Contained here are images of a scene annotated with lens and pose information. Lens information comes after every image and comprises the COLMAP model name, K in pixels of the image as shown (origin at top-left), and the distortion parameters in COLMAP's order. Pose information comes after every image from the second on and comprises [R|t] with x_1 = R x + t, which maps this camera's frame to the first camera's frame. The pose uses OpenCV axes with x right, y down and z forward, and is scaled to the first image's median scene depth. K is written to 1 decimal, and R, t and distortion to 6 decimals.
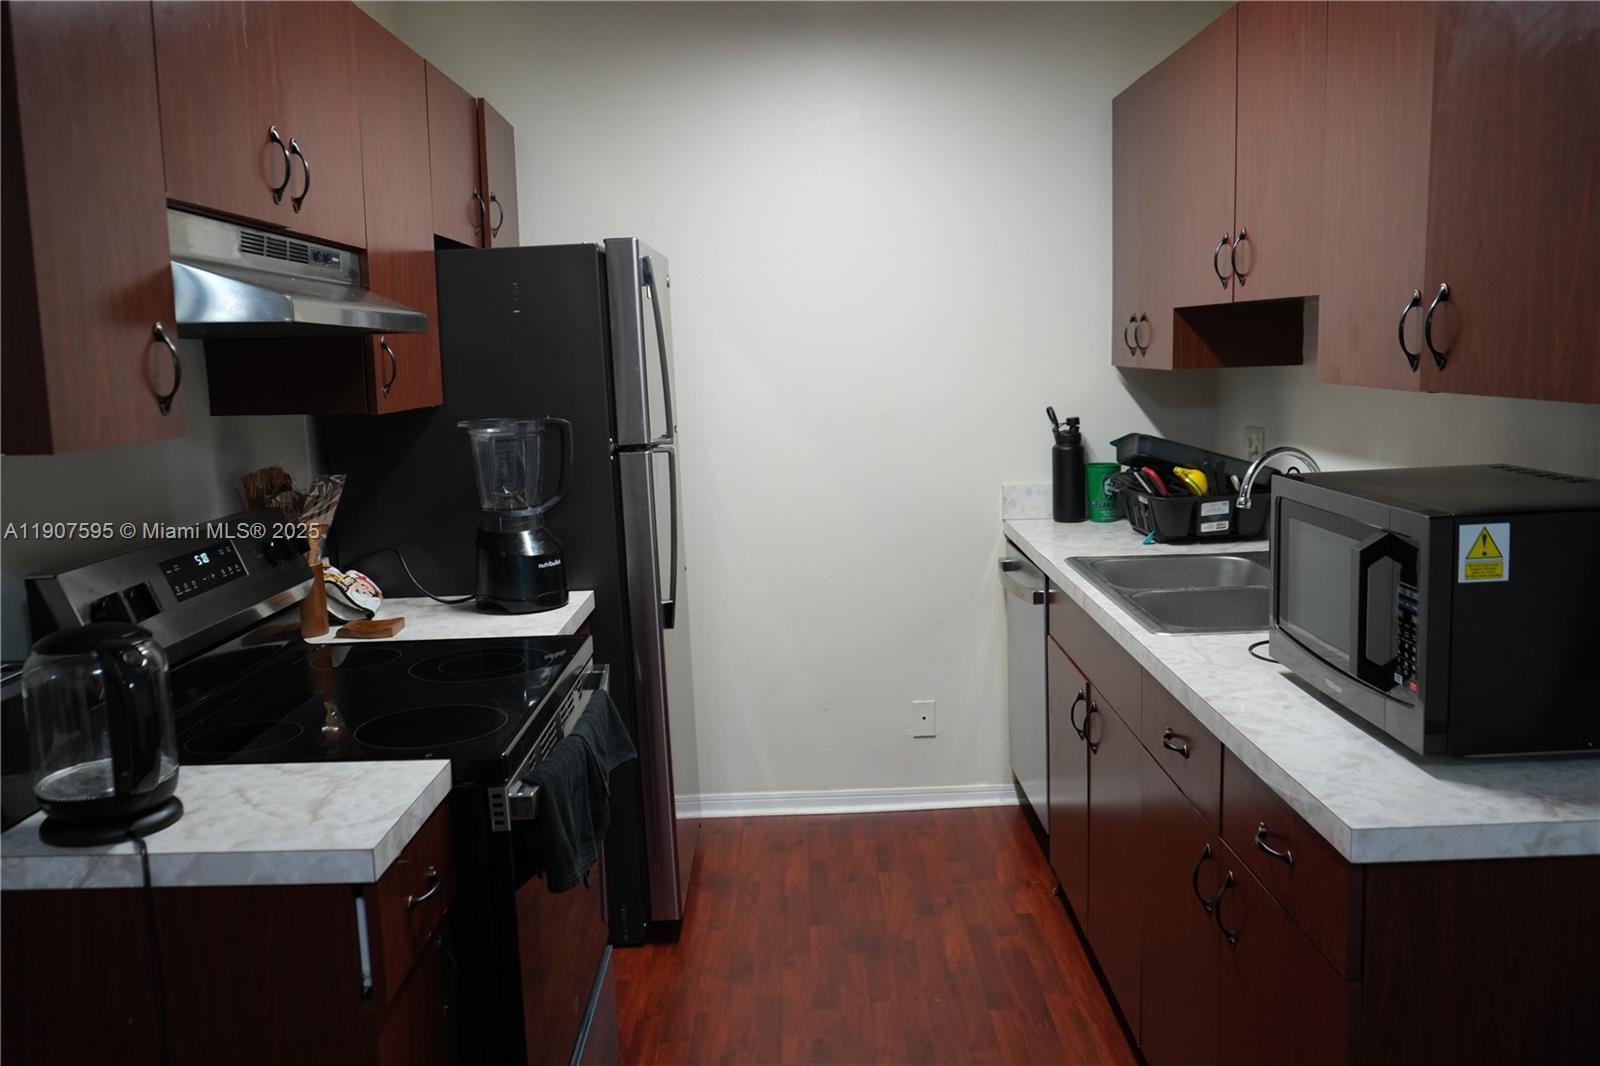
lens RADIAL K [[1276.2, 0, 797.9], [0, 1276.2, 510.8], [0, 0, 1]] dist [0.001388, -0.000744]
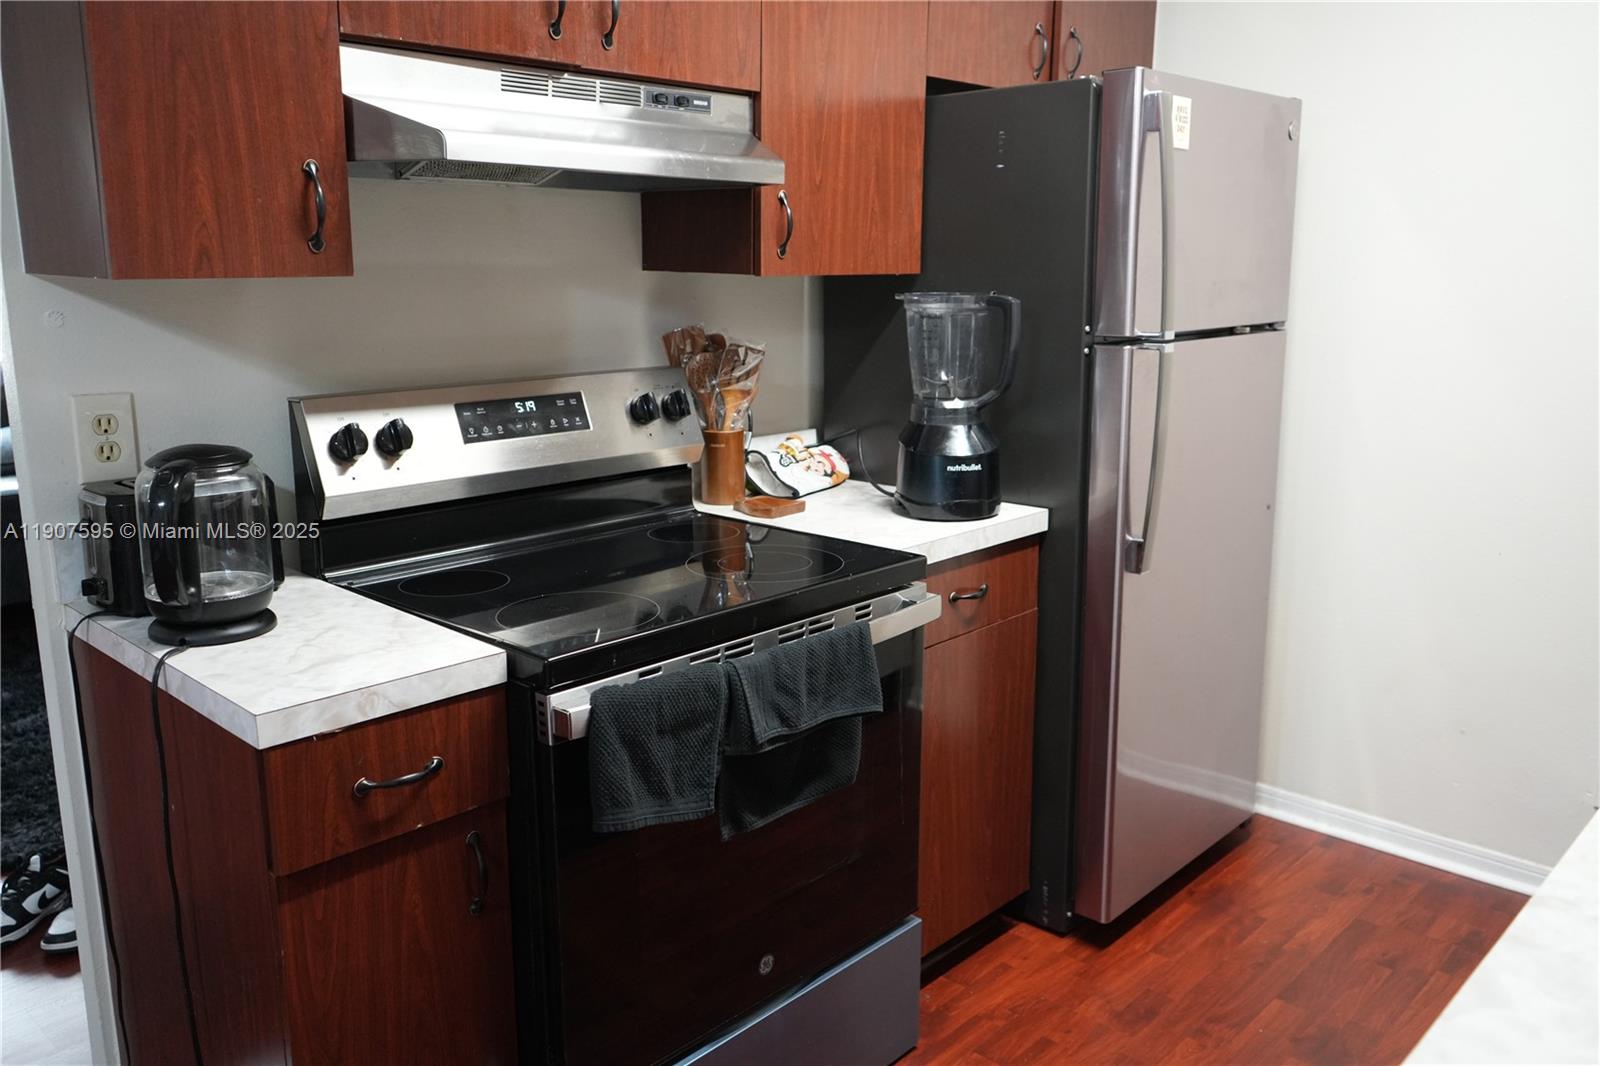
lens RADIAL K [[1276.2, 0, 797.9], [0, 1276.2, 510.8], [0, 0, 1]] dist [0.001388, -0.000744]
pose [[0.729030, 0.167770, -0.663603, 0.289682], [-0.110874, 0.985637, 0.127381, -0.025757], [0.675442, -0.019289, 0.737161, 0.296268]]
